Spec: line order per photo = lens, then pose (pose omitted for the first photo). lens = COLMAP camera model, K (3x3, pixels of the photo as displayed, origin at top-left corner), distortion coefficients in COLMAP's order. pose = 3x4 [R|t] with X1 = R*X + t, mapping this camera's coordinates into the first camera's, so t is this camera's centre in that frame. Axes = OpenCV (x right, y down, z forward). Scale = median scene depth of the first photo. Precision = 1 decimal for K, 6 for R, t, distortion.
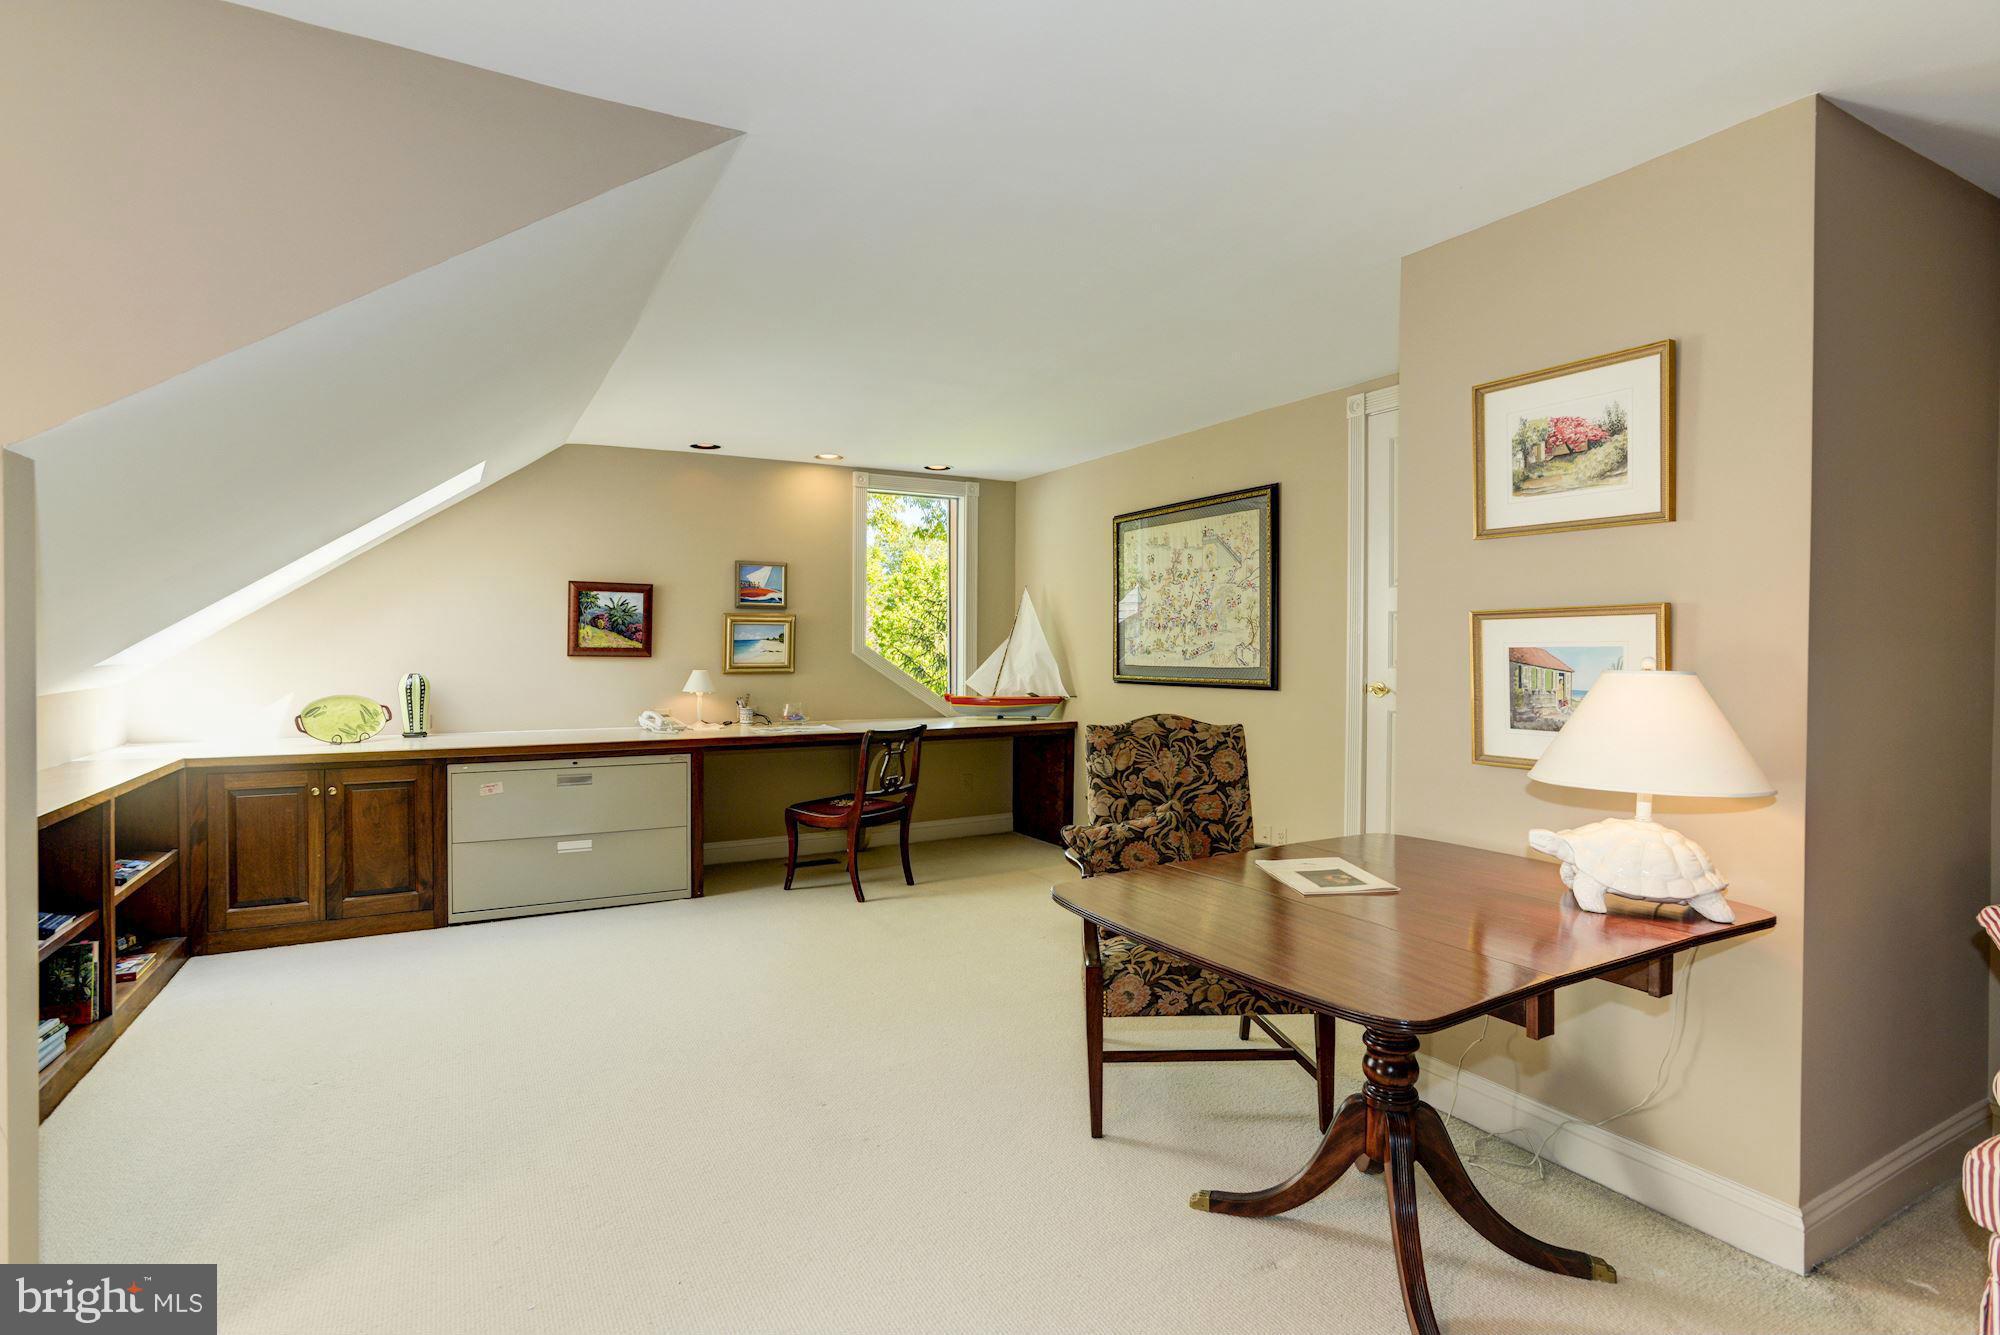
lens RADIAL K [[967.0, 0, 992.5], [0, 967.0, 659.1], [0, 0, 1]] dist [0.001092, 0.002824]
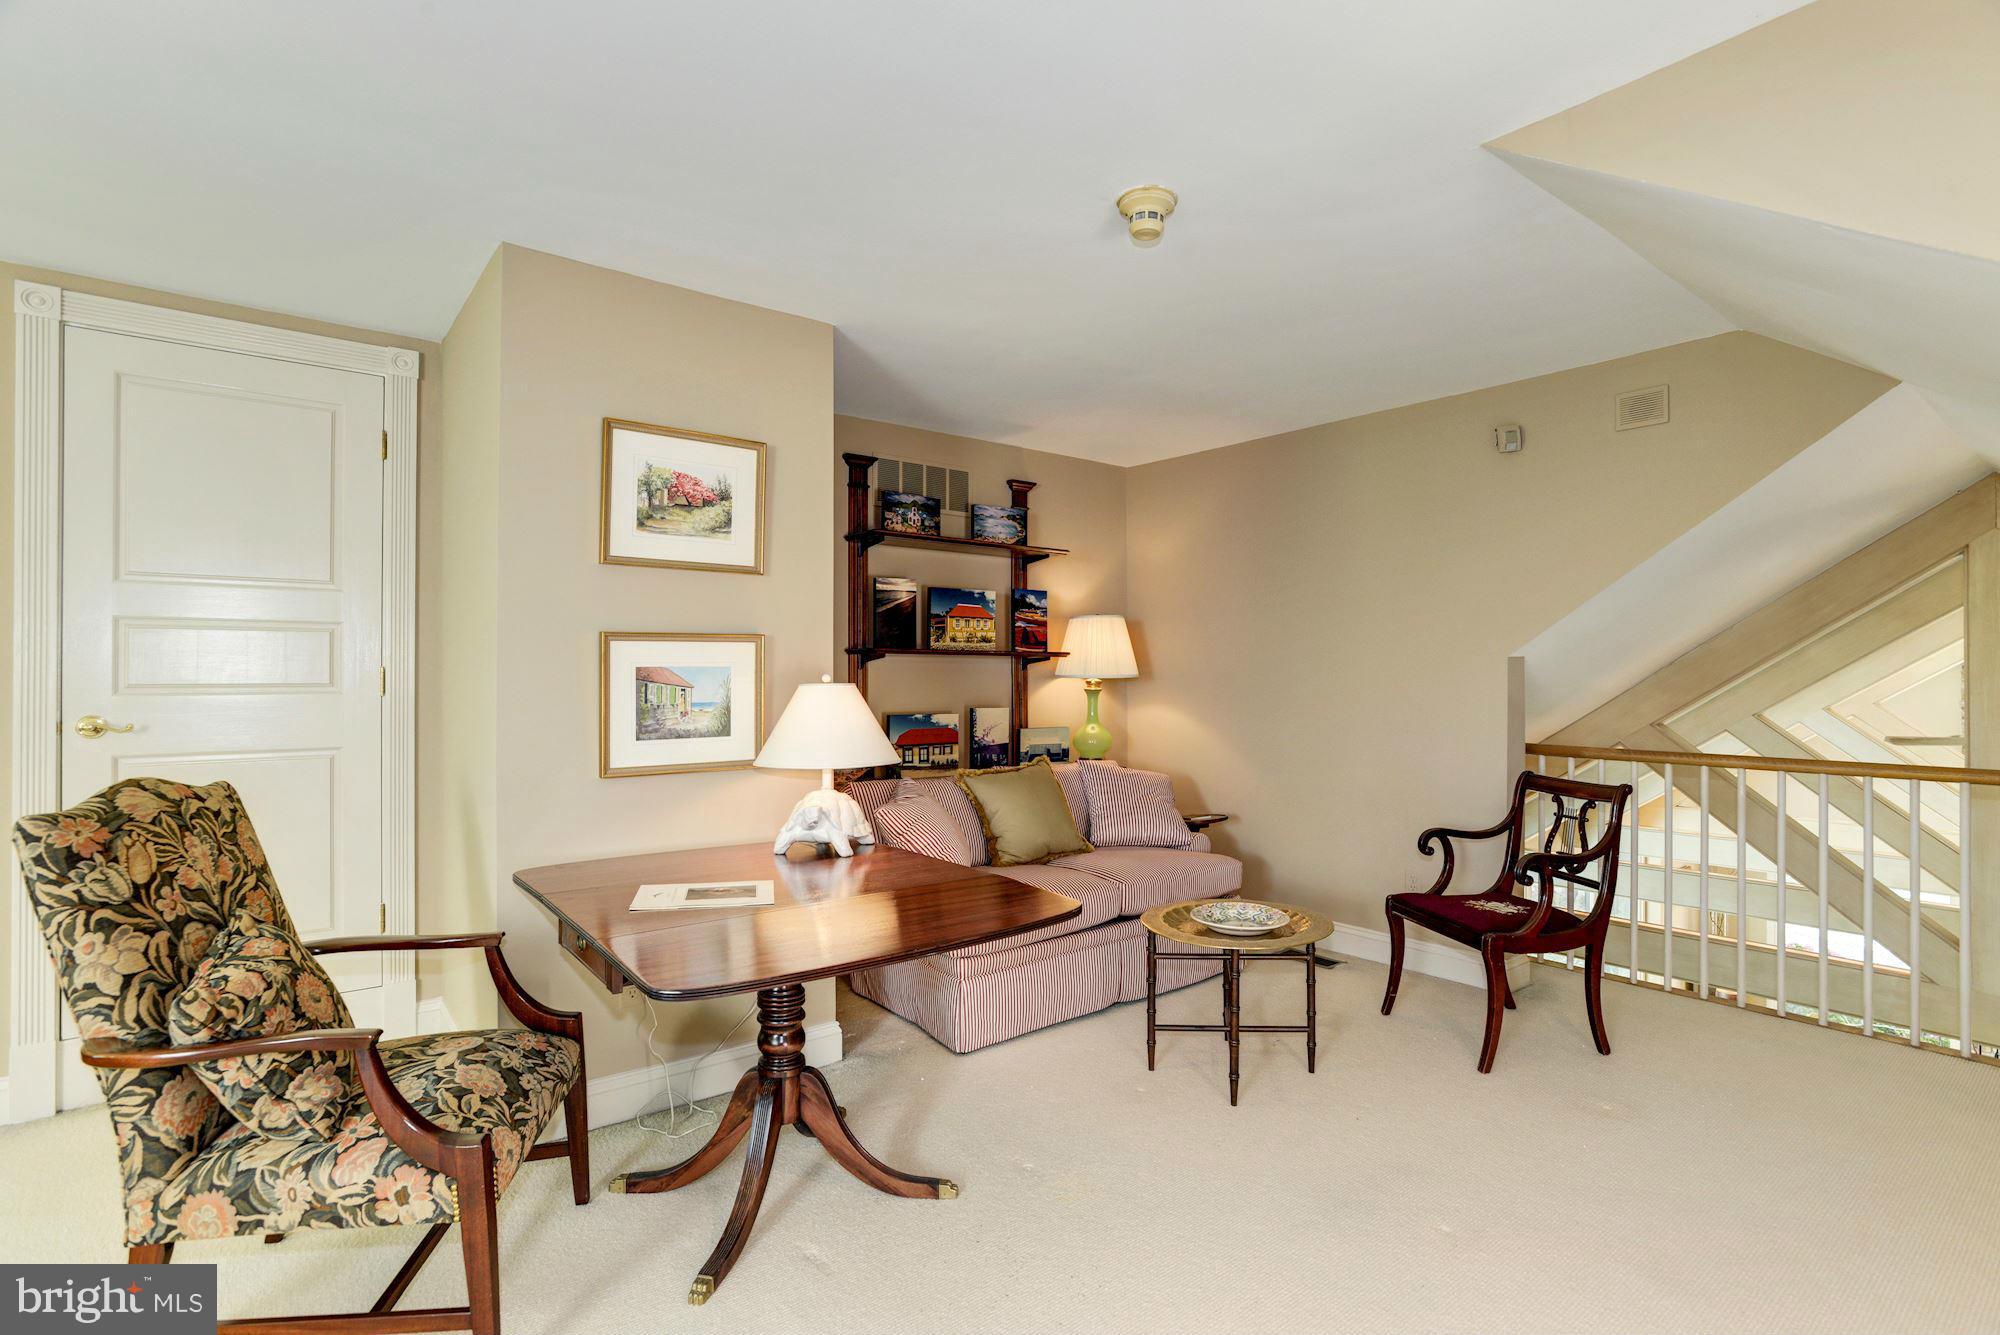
lens RADIAL K [[967.0, 0, 996.6], [0, 967.0, 668.2], [0, 0, 1]] dist [0.001092, 0.002824]
pose [[-0.115355, 0.002933, 0.993320, -0.600810], [0.010020, 0.999948, -0.001789, -0.004442], [-0.993274, 0.009747, -0.115379, 0.716331]]
